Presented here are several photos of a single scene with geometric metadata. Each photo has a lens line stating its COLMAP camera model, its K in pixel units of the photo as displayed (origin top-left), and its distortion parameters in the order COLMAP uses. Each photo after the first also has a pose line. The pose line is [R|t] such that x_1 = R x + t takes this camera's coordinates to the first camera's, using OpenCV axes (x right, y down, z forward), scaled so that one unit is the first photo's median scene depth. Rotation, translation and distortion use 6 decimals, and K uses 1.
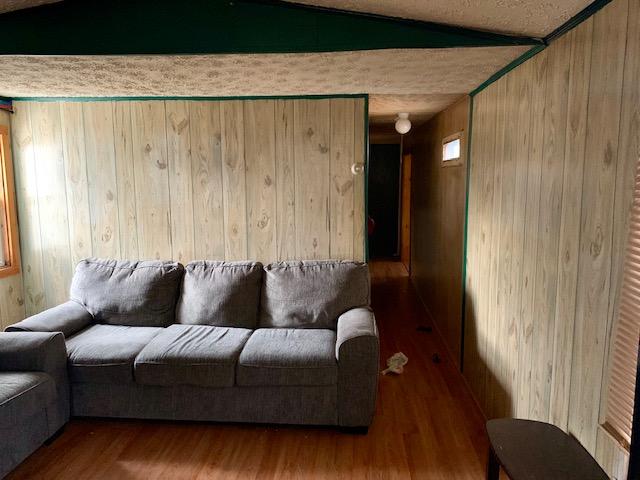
lens RADIAL K [[483.1, 0, 320.0], [0, 483.1, 240.0], [0, 0, 1]] dist [0.075111, -0.120838]
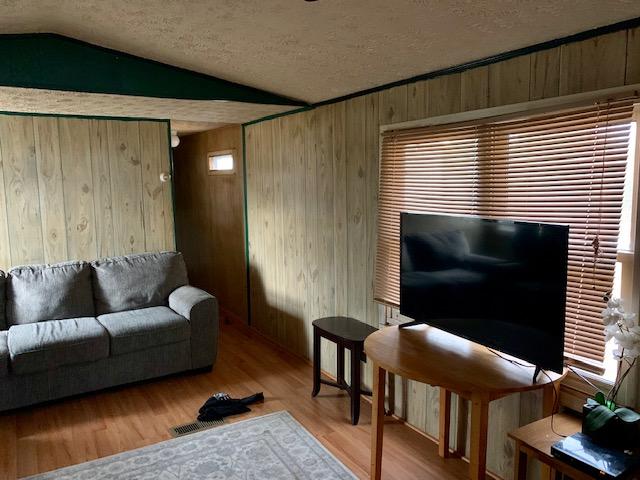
lens RADIAL K [[483.1, 0, 320.0], [0, 483.1, 240.0], [0, 0, 1]] dist [0.075111, -0.120838]
pose [[0.808857, -0.084160, 0.581951, -0.355740], [0.089024, 0.995823, 0.020277, 0.024347], [-0.581227, 0.035406, 0.812971, -0.258050]]
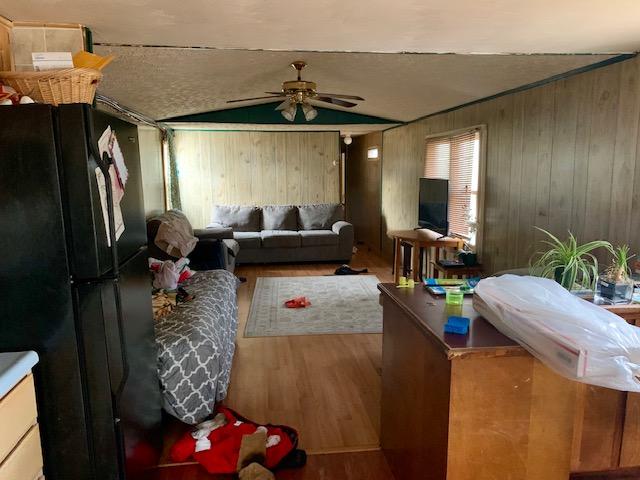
lens RADIAL K [[483.1, 0, 320.0], [0, 483.1, 240.0], [0, 0, 1]] dist [0.075111, -0.120838]
pose [[0.979727, -0.036382, 0.197006, -0.475391], [0.033249, 0.999263, 0.019186, 0.178135], [-0.197558, -0.012247, 0.980215, -1.273371]]
